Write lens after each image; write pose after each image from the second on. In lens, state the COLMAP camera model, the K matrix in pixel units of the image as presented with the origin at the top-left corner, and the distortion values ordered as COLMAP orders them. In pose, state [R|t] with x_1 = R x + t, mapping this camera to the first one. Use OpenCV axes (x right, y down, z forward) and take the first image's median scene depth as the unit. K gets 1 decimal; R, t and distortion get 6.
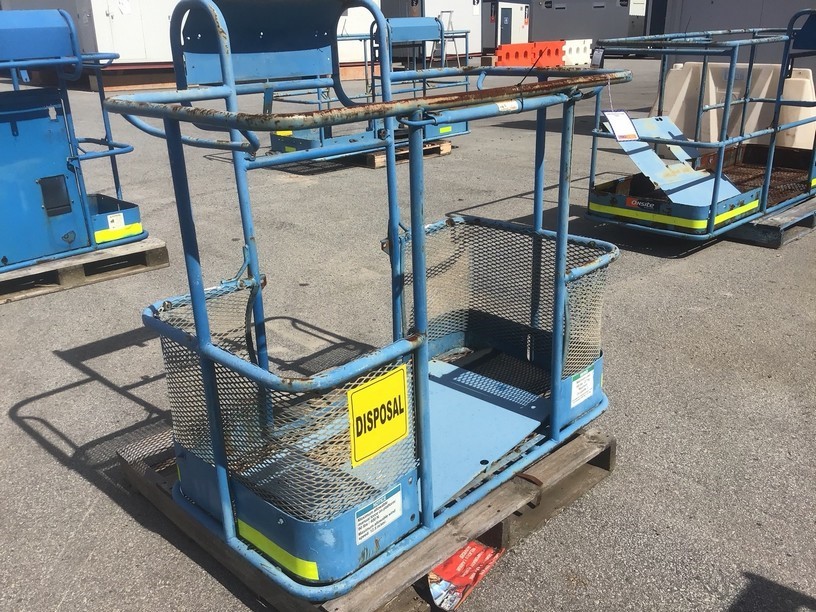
lens RADIAL K [[745.6, 0, 412.0], [0, 745.6, 306.5], [0, 0, 1]] dist [0.081851, -0.167789]
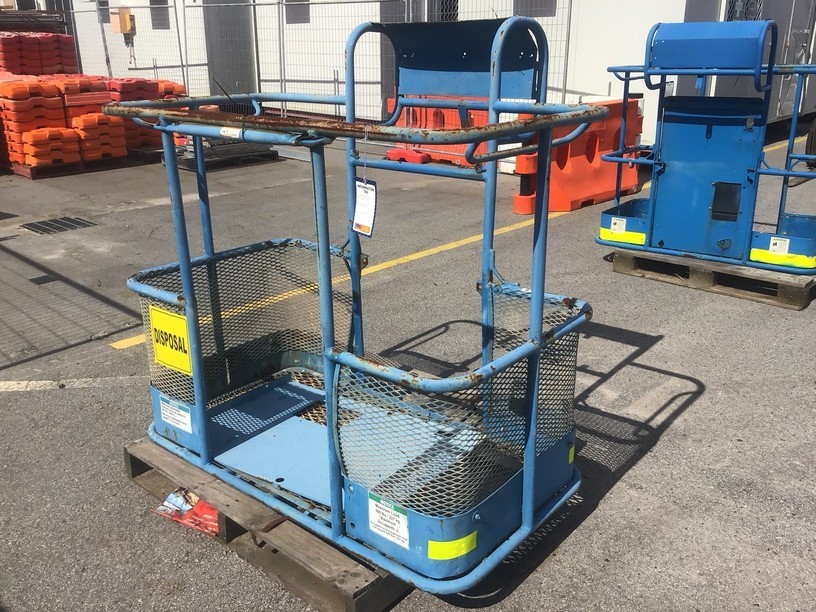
lens RADIAL K [[732.0, 0, 418.4], [0, 732.0, 303.0], [0, 0, 1]] dist [0.074290, -0.142535]
pose [[0.086035, 0.348736, -0.933264, 0.611388], [-0.342910, 0.889869, 0.300908, -0.235410], [0.935420, 0.294137, 0.196145, 0.579626]]
